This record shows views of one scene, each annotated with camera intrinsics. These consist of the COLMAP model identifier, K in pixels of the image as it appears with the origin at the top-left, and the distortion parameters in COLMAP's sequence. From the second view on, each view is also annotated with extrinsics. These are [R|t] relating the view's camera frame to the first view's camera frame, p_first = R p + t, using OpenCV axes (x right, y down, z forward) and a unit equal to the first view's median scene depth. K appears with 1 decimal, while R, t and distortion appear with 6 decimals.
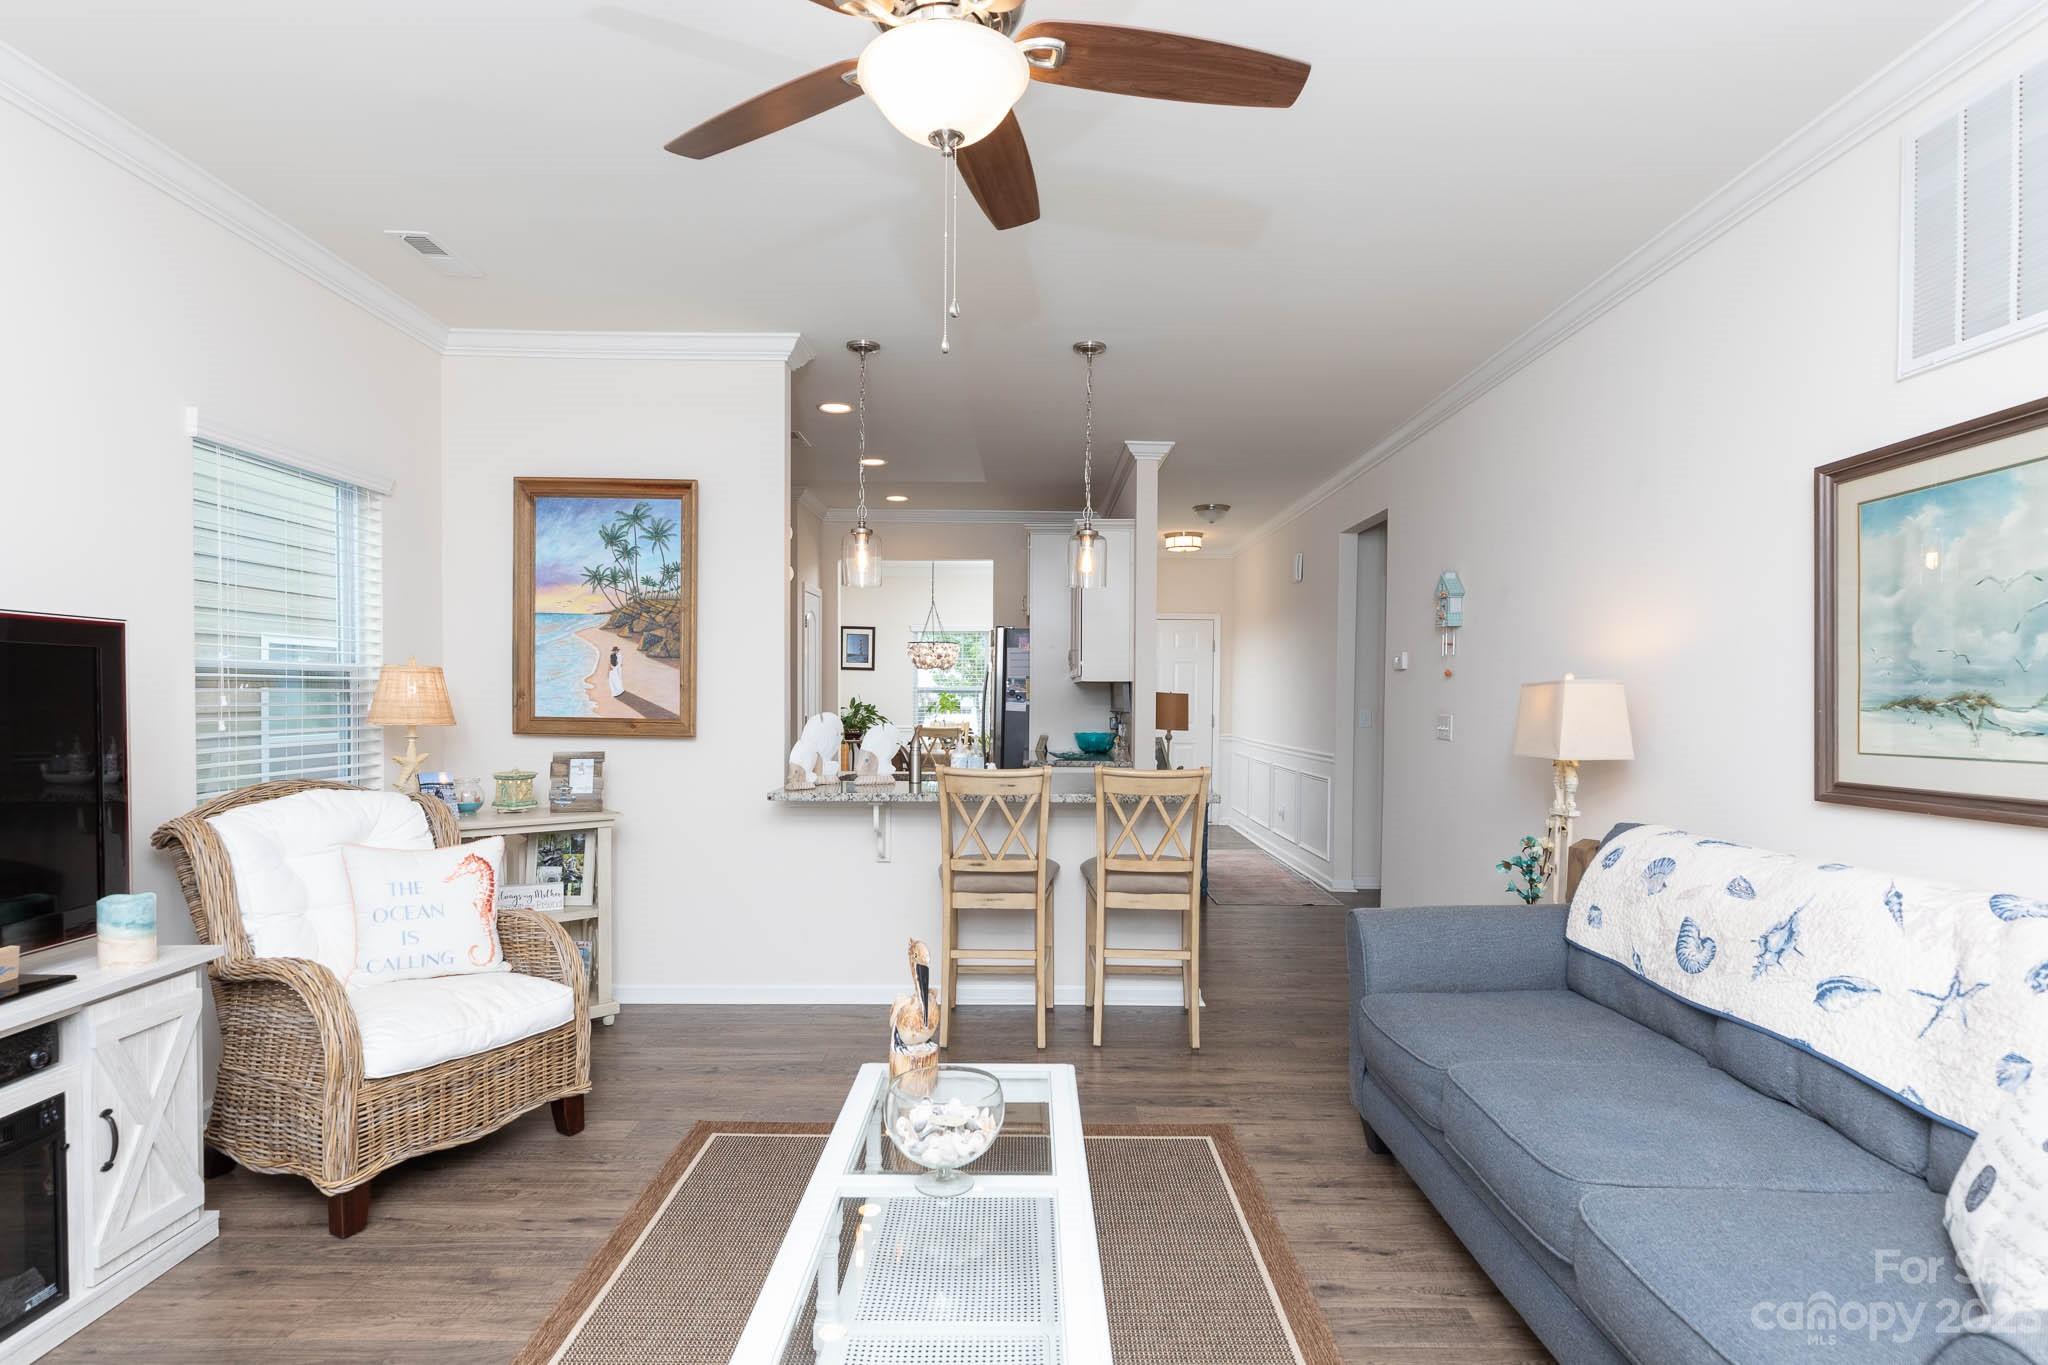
lens RADIAL K [[1079.2, 0, 1026.6], [0, 1079.2, 709.0], [0, 0, 1]] dist [0.000264, 0.000019]
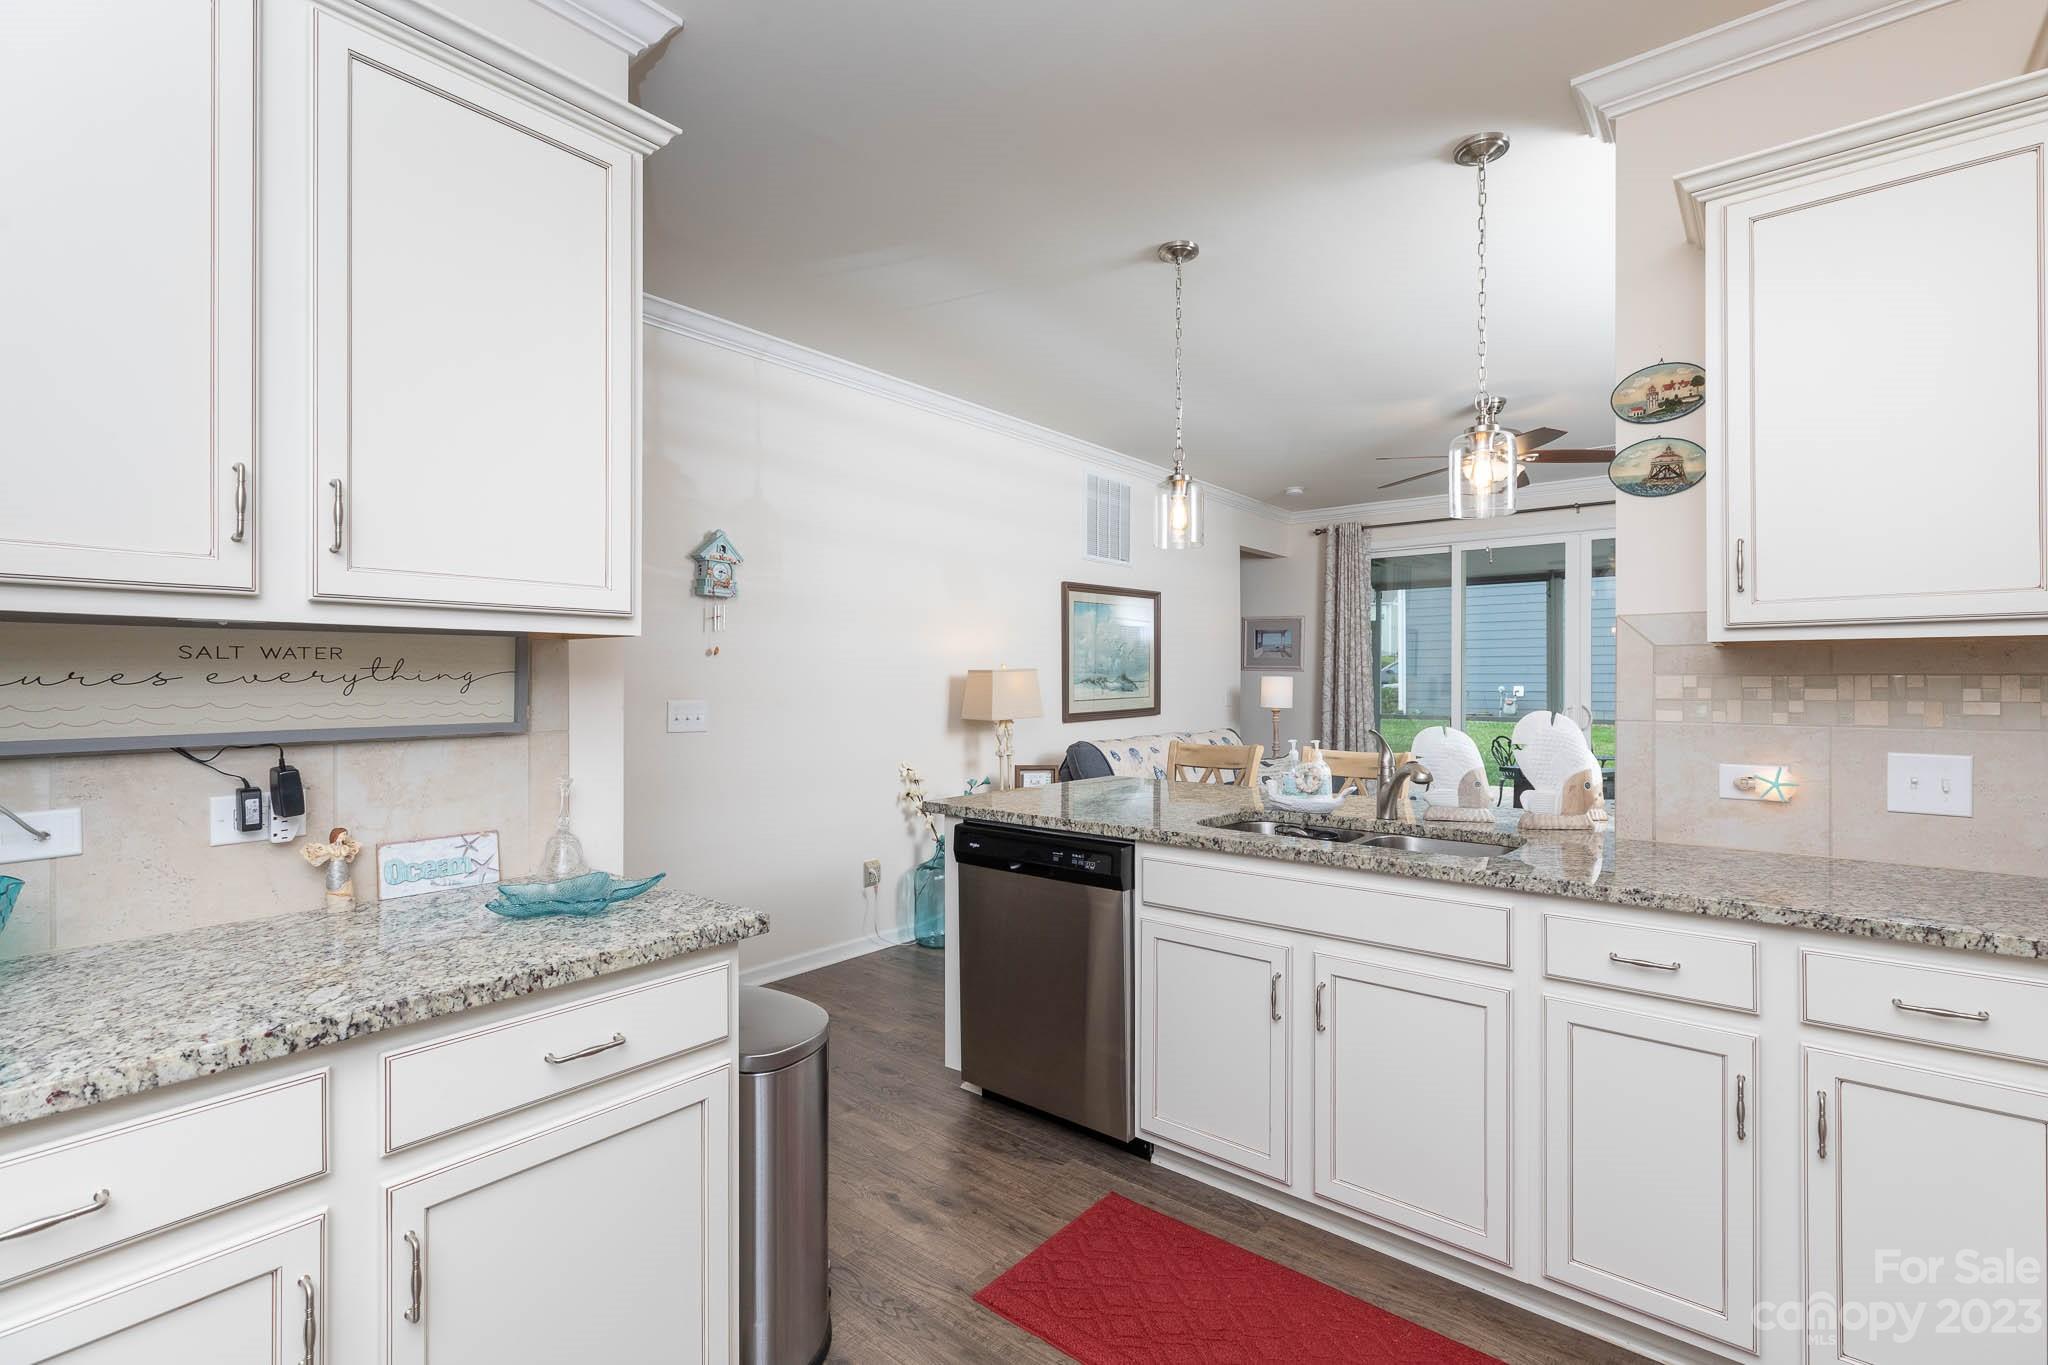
lens RADIAL K [[924.7, 0, 1026.0], [0, 924.7, 675.7], [0, 0, 1]] dist [0.001770, 0.000576]
pose [[-0.769027, -0.000753, 0.639216, -0.552309], [0.004710, 0.999965, 0.006845, -0.035296], [-0.639199, 0.008275, -0.768997, 2.890824]]
